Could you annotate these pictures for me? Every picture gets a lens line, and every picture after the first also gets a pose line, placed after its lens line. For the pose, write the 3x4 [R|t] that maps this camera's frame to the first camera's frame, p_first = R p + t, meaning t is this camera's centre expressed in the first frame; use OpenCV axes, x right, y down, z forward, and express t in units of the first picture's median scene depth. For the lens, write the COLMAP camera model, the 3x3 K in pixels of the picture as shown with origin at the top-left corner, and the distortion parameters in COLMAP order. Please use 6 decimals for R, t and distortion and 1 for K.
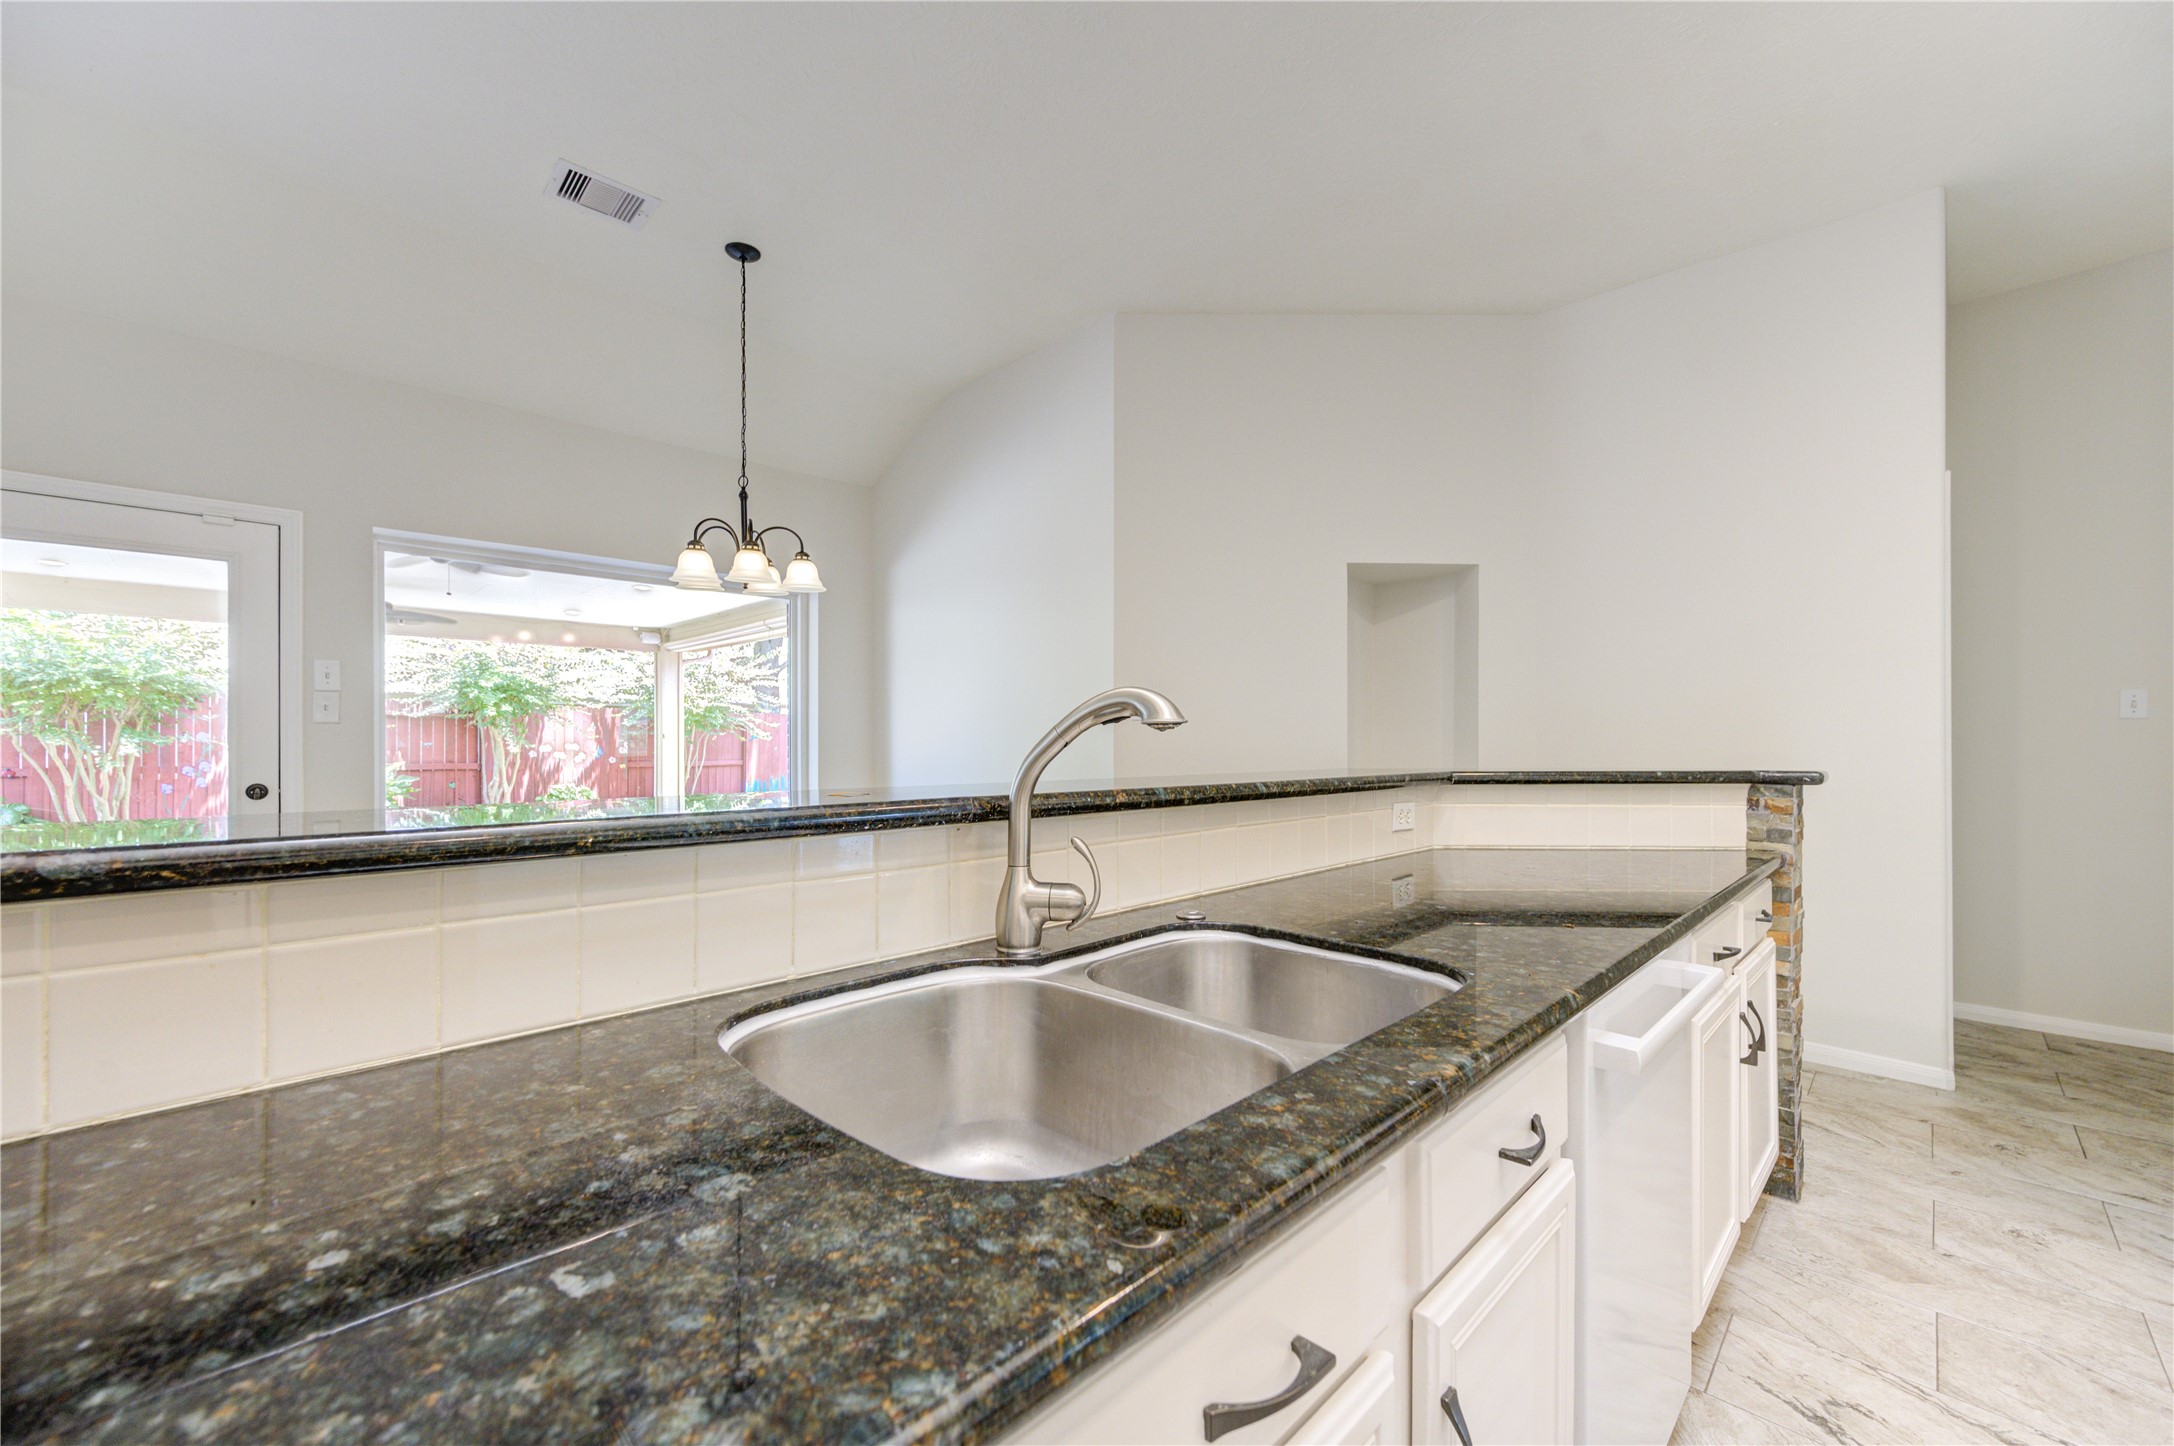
lens RADIAL K [[858.0, 0, 1087.0], [0, 858.0, 743.3], [0, 0, 1]] dist [-0.000299, 0.000011]
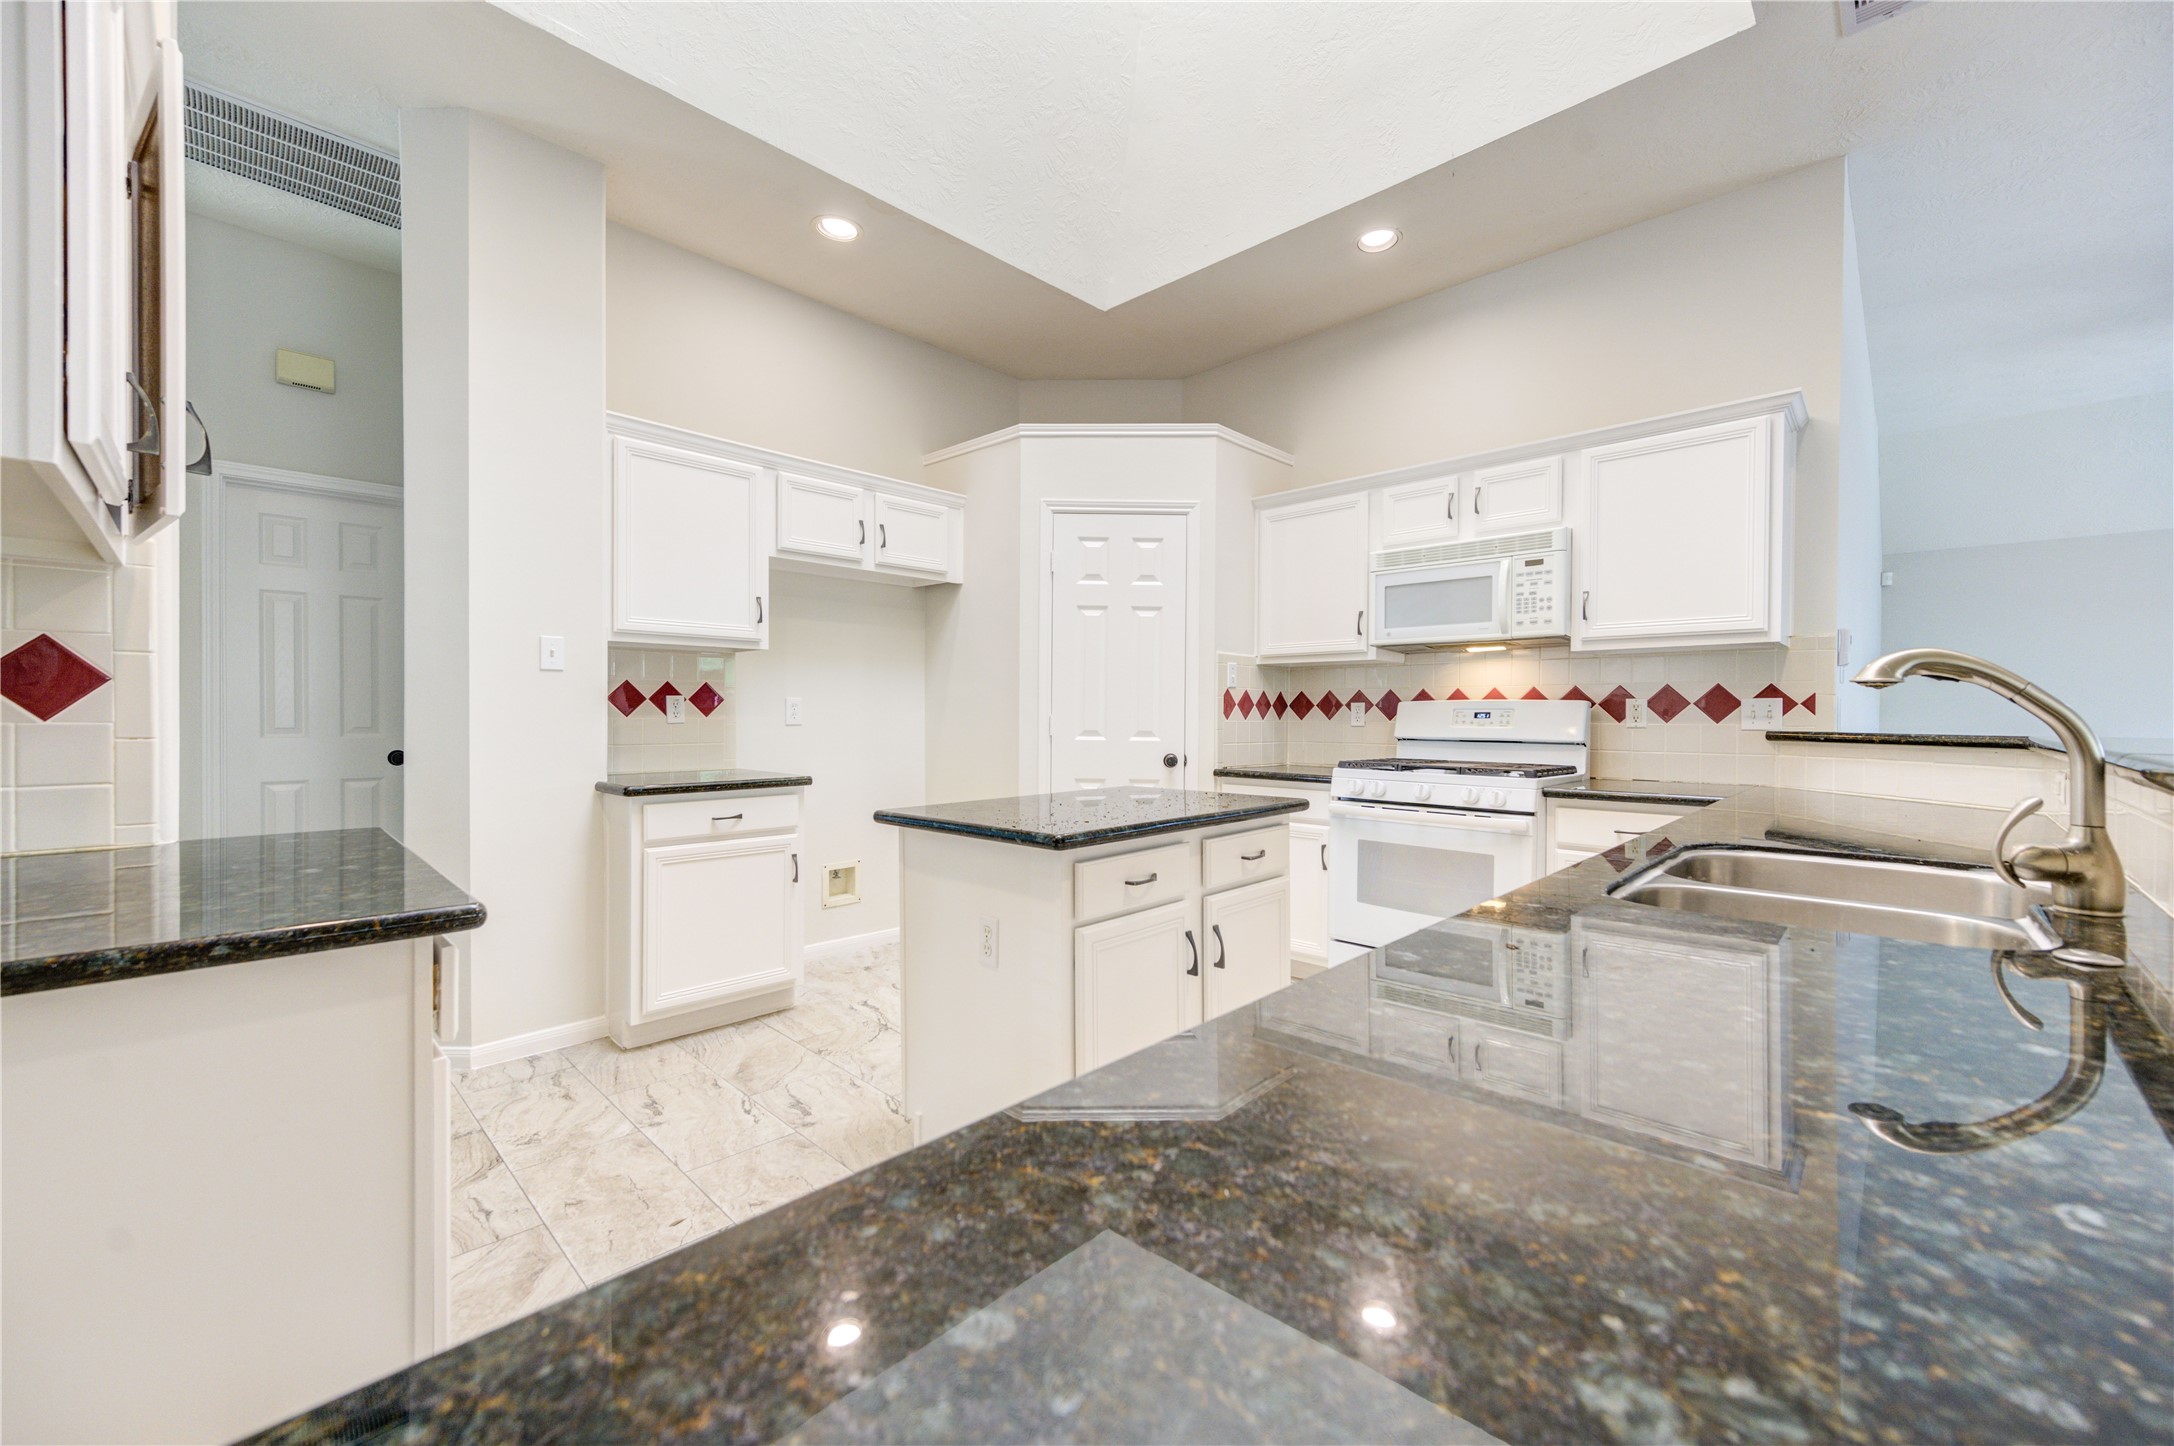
lens RADIAL K [[858.7, 0, 1083.0], [0, 858.7, 720.7], [0, 0, 1]] dist [0.001262, 0.000064]
pose [[-0.999861, -0.005199, -0.015833, 0.355997], [-0.005319, 0.999957, 0.007535, 0.006412], [0.015793, 0.007618, -0.999846, 0.646020]]
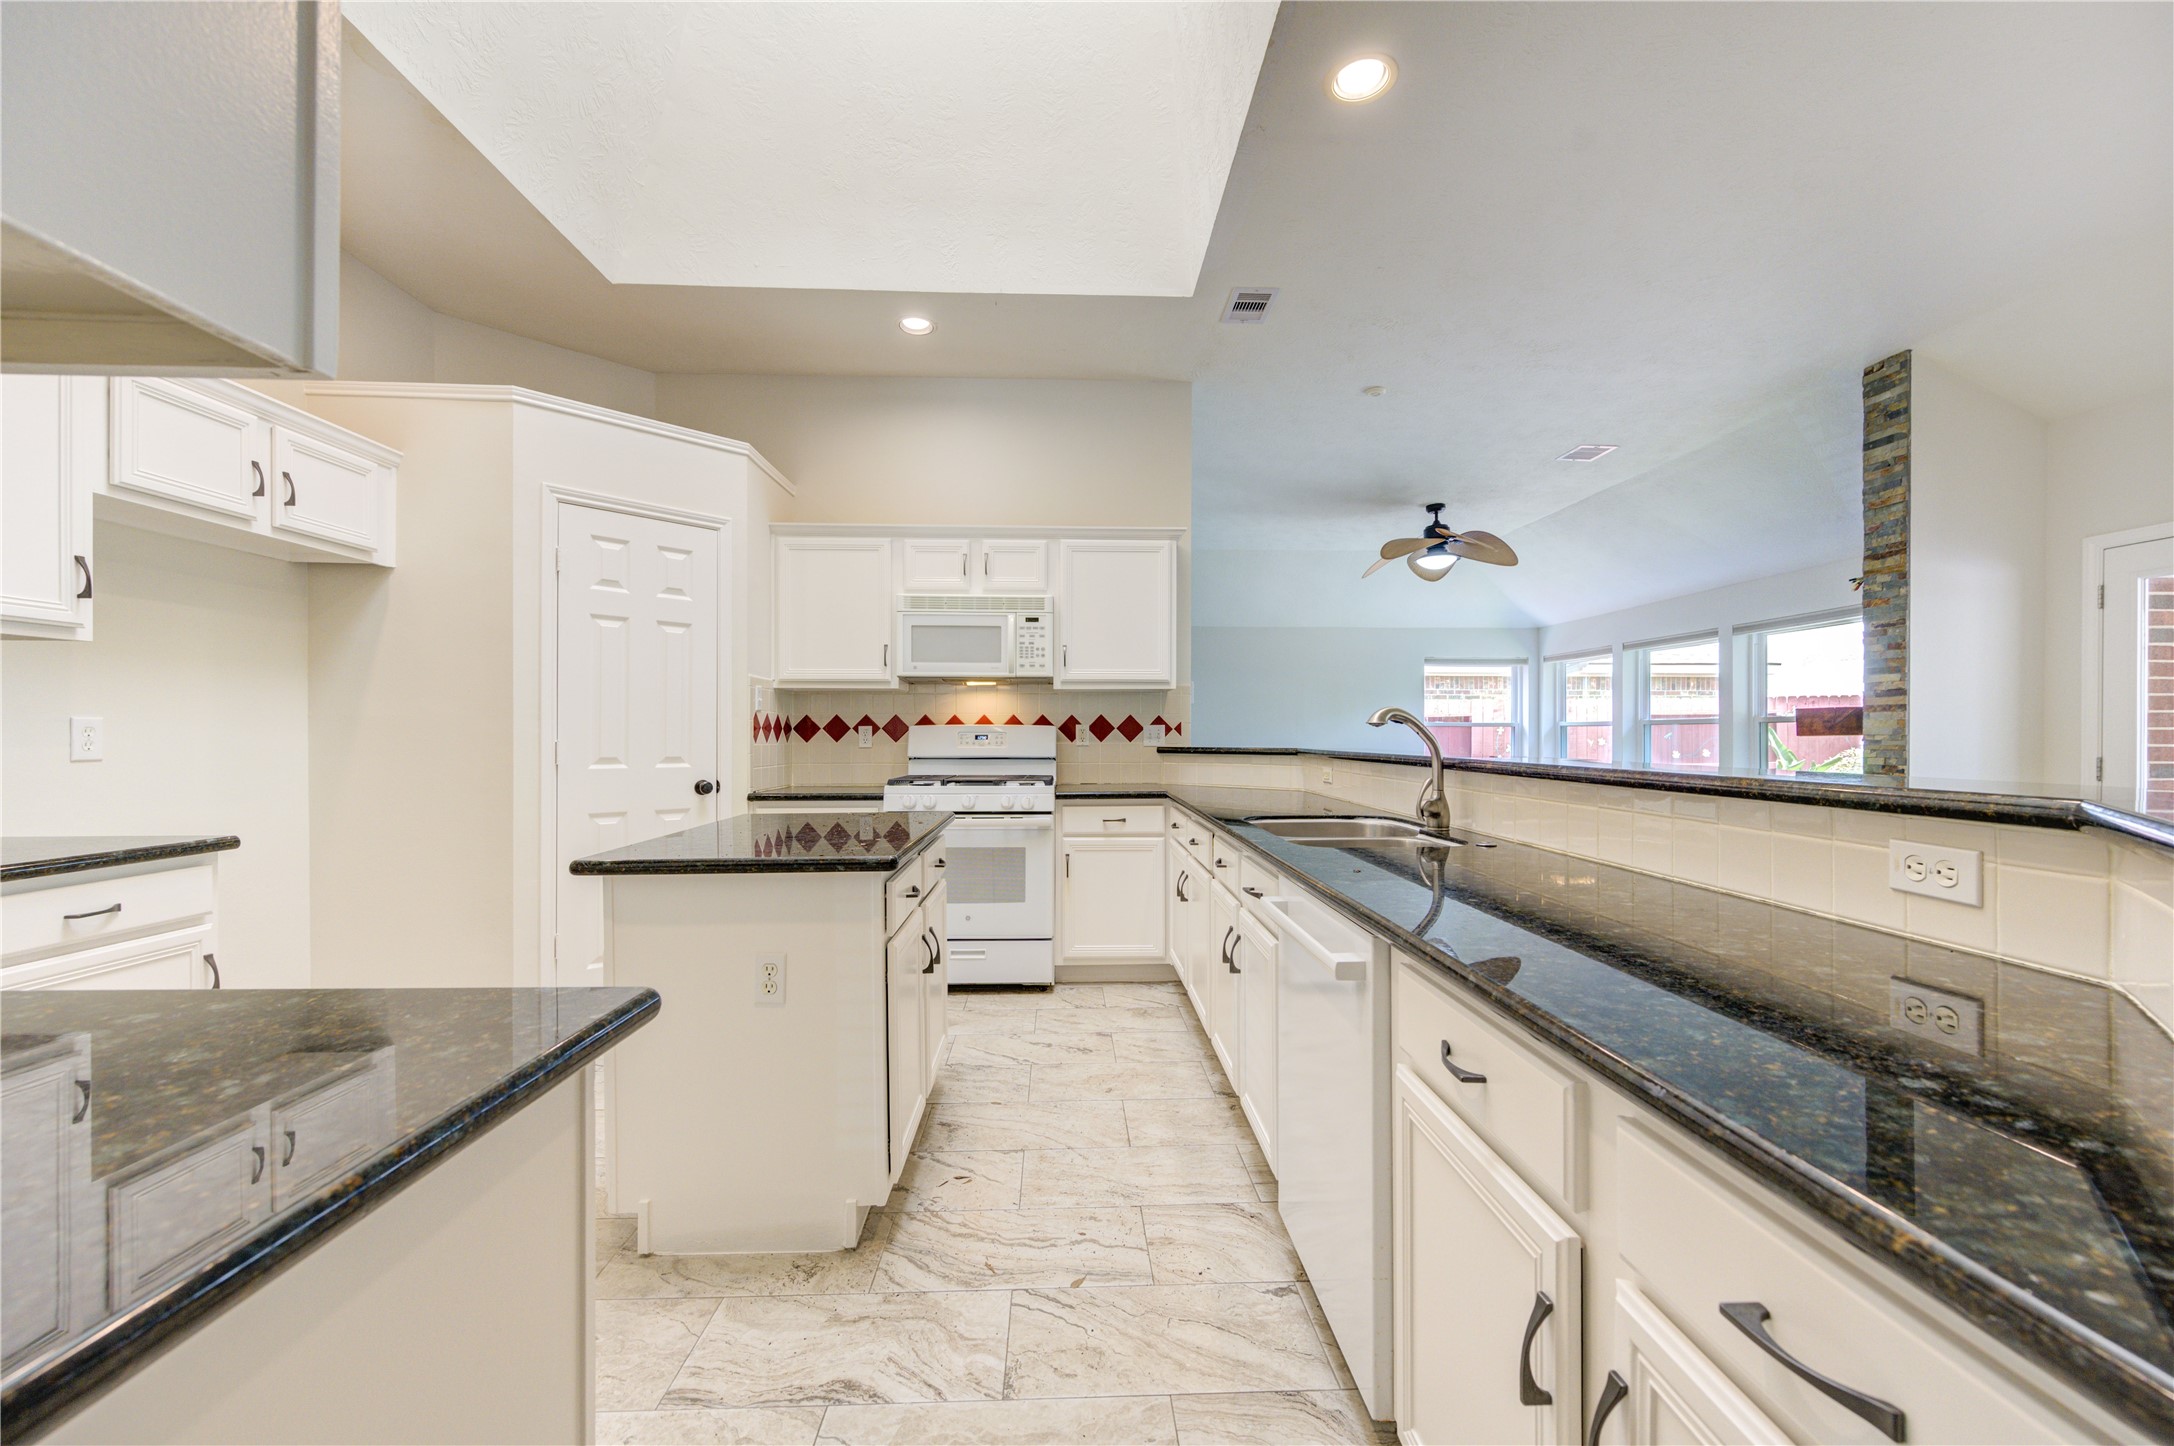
lens RADIAL K [[858.4, 0, 1096.6], [0, 858.4, 730.5], [0, 0, 1]] dist [0.008742, -0.000180]
pose [[-0.677531, -0.003617, -0.735485, 0.681417], [-0.000396, 0.999990, -0.004553, 0.000577], [0.735494, -0.002794, -0.677525, 0.604277]]
